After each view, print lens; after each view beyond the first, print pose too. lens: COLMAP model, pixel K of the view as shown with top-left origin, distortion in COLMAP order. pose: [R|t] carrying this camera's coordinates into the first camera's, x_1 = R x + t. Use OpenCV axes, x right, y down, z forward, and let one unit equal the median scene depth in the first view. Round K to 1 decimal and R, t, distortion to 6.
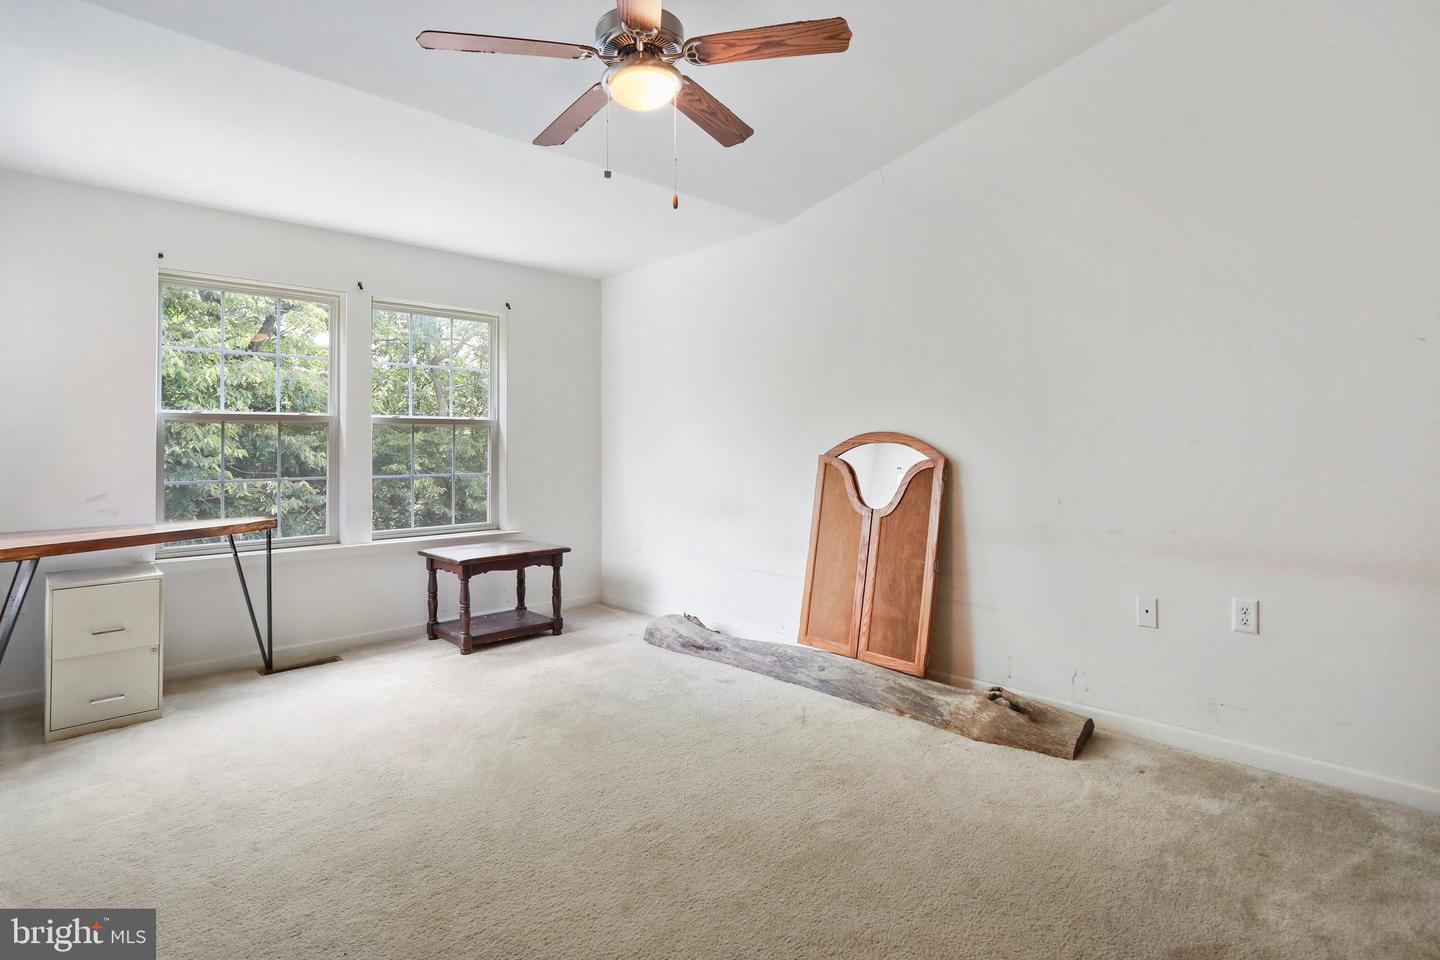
lens RADIAL K [[728.1, 0, 727.0], [0, 728.1, 463.1], [0, 0, 1]] dist [-0.046910, 0.032025]
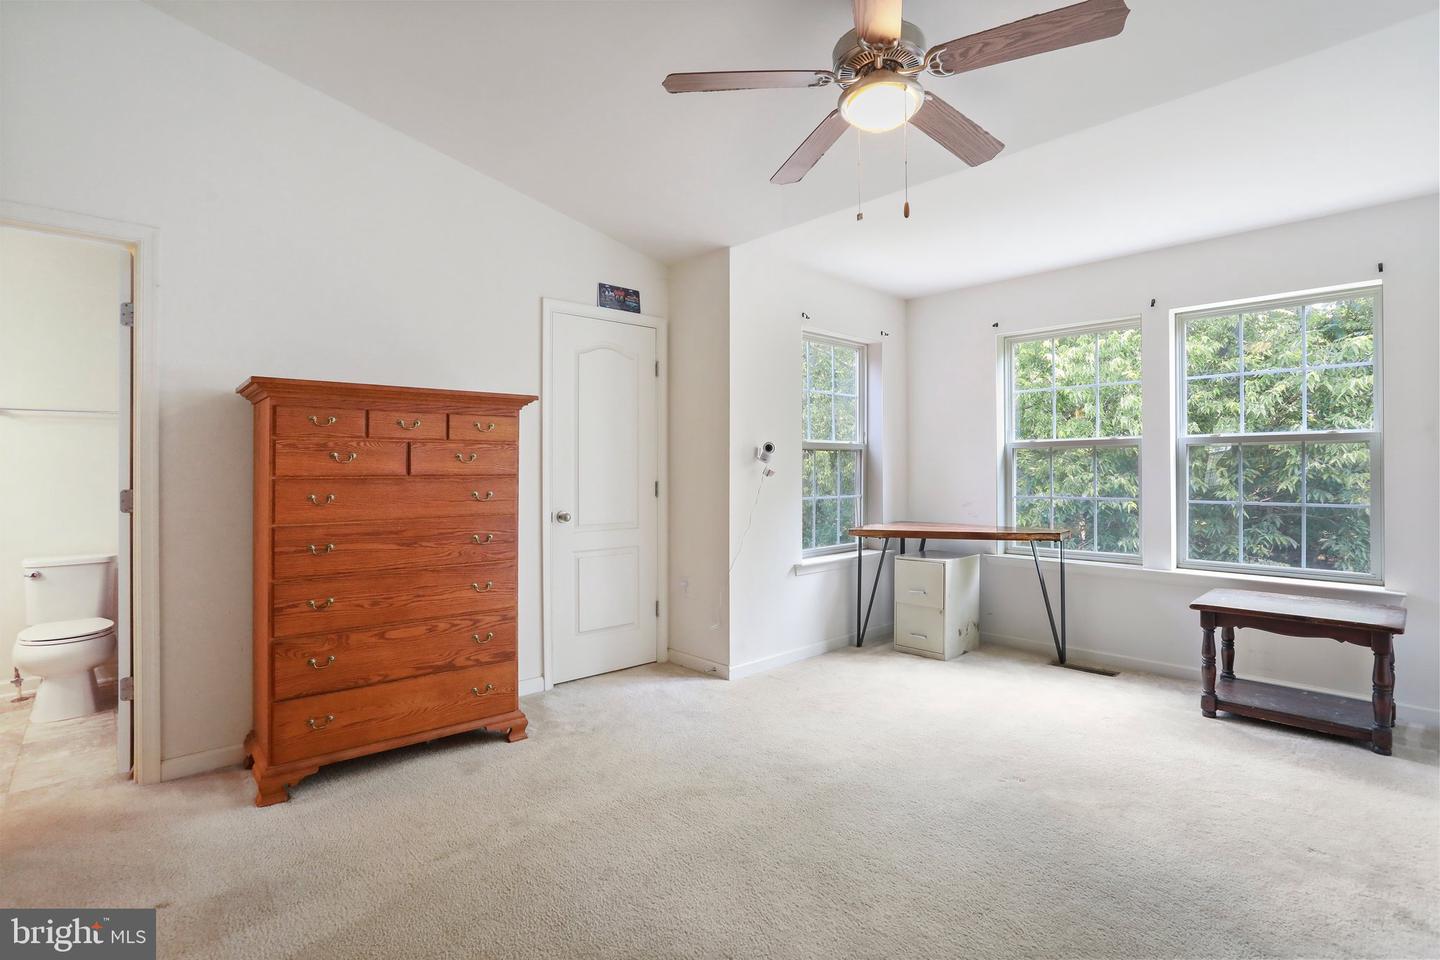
lens RADIAL K [[713.0, 0, 721.1], [0, 713.0, 484.8], [0, 0, 1]] dist [-0.025922, 0.000736]
pose [[-0.039652, 0.030273, -0.998755, 0.474329], [-0.013382, 0.999435, 0.030825, -0.023235], [0.999124, 0.014588, -0.039224, 0.463982]]
